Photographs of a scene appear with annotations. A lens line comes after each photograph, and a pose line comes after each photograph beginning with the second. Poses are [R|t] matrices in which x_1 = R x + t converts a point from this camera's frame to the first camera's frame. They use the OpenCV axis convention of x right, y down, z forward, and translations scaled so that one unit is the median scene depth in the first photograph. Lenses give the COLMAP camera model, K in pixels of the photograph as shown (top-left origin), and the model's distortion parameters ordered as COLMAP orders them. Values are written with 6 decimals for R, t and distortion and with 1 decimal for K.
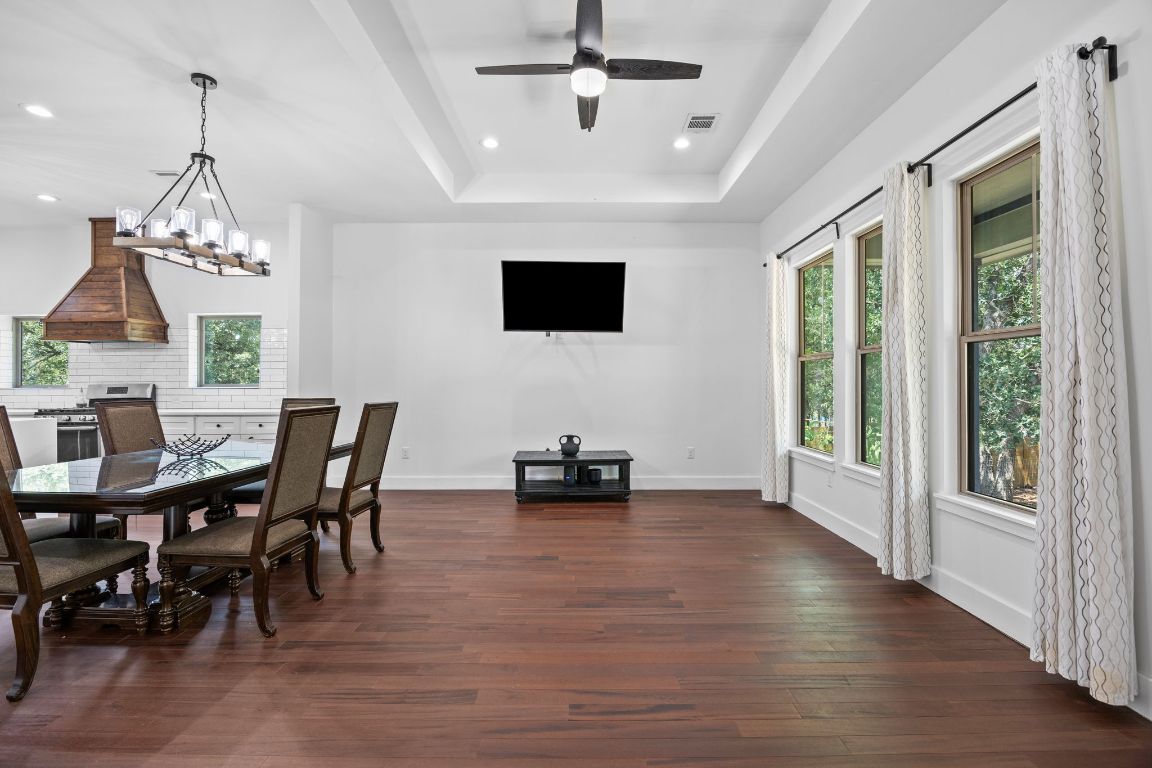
lens RADIAL K [[528.7, 0, 577.1], [0, 528.7, 381.2], [0, 0, 1]] dist [-0.009310, 0.000937]
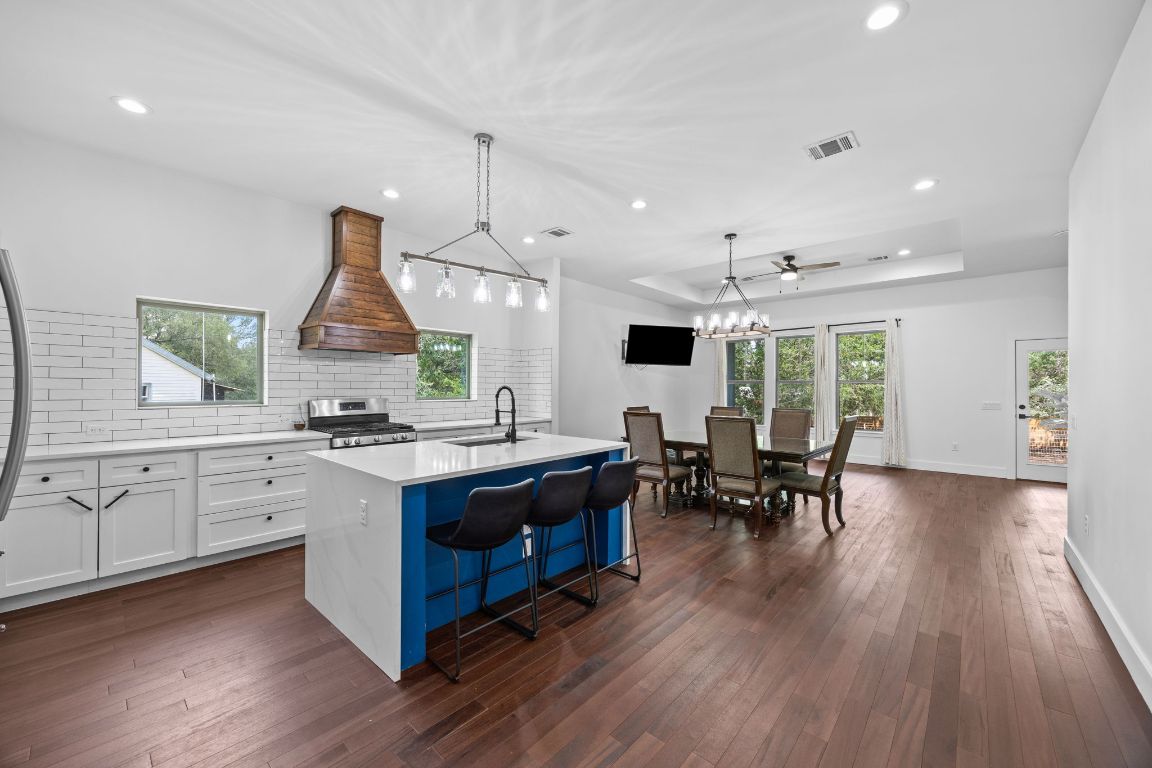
lens RADIAL K [[441.6, 0, 576.8], [0, 441.6, 389.2], [0, 0, 1]] dist [-0.002294, 0.000123]
pose [[0.636385, 0.002199, 0.771369, -1.239792], [-0.012477, 0.999894, 0.007443, -0.022052], [-0.771271, -0.014361, 0.636345, 0.240423]]
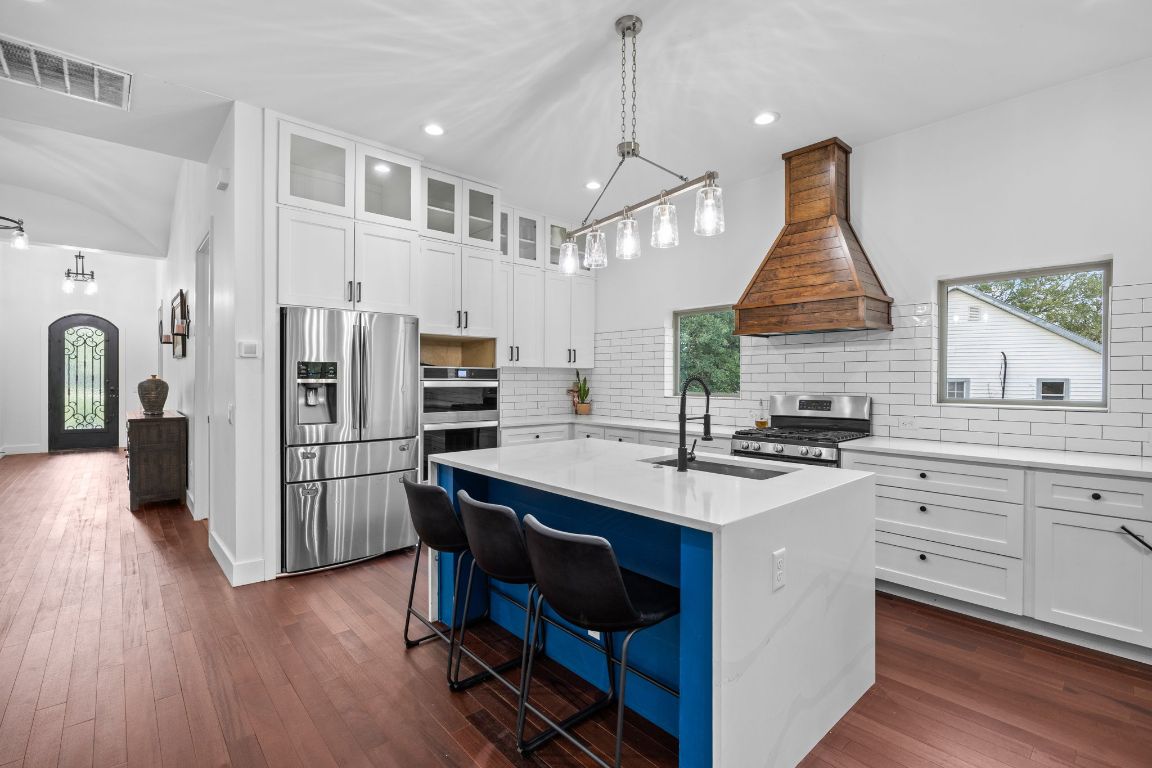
lens RADIAL K [[528.7, 0, 580.0], [0, 528.7, 383.7], [0, 0, 1]] dist [-0.009310, 0.000937]
pose [[0.694760, 0.009874, -0.719174, -0.613704], [-0.000659, 0.999914, 0.013092, -0.019211], [0.719241, -0.008622, 0.694707, 0.325051]]
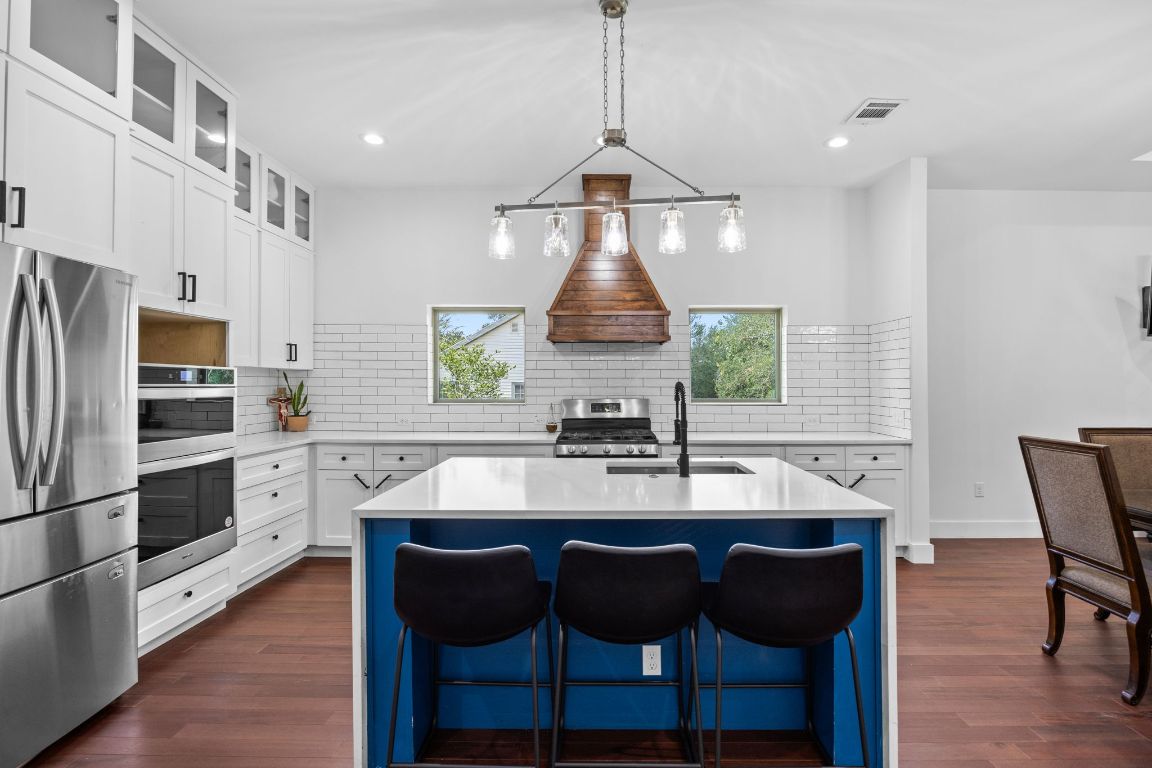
lens RADIAL K [[528.7, 0, 599.1], [0, 528.7, 381.6], [0, 0, 1]] dist [-0.009310, 0.000937]
pose [[0.999064, 0.005284, 0.042929, -0.934285], [-0.005354, 0.999984, 0.001530, -0.021272], [-0.042921, -0.001759, 0.999077, 0.255005]]
